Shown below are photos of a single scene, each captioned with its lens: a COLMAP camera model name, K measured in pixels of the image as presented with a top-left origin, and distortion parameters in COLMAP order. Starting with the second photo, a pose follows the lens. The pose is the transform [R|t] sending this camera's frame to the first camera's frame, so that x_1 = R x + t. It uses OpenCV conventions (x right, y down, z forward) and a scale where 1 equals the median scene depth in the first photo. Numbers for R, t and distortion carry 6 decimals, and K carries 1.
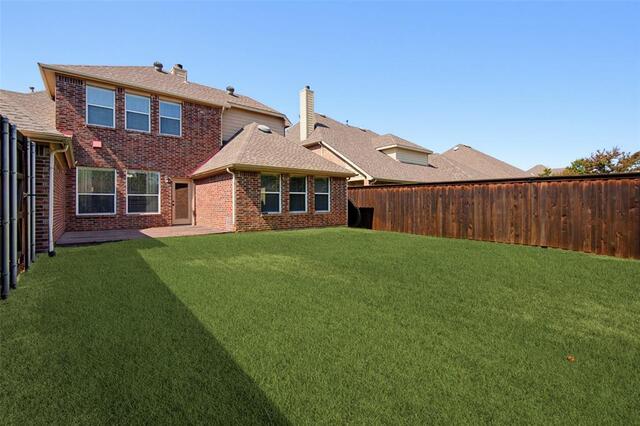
lens RADIAL K [[285.3, 0, 321.0], [0, 285.3, 204.1], [0, 0, 1]] dist [-0.000291, -0.000361]
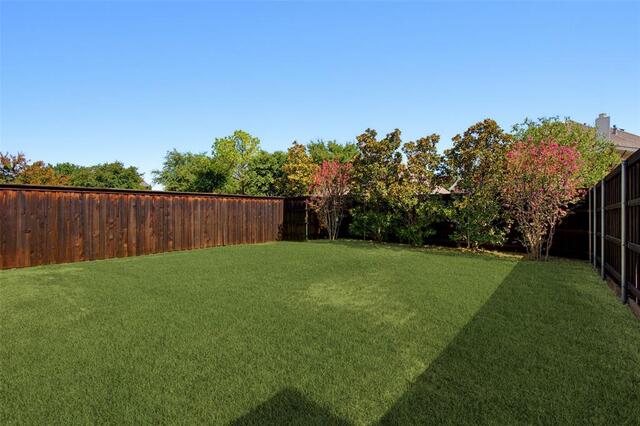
lens RADIAL K [[285.3, 0, 321.0], [0, 285.3, 204.1], [0, 0, 1]] dist [-0.000291, -0.000361]
pose [[-0.180093, 0.009621, 0.983602, -0.551726], [0.006375, 0.999943, -0.008613, -0.028538], [-0.983629, 0.004720, -0.180144, 0.679608]]
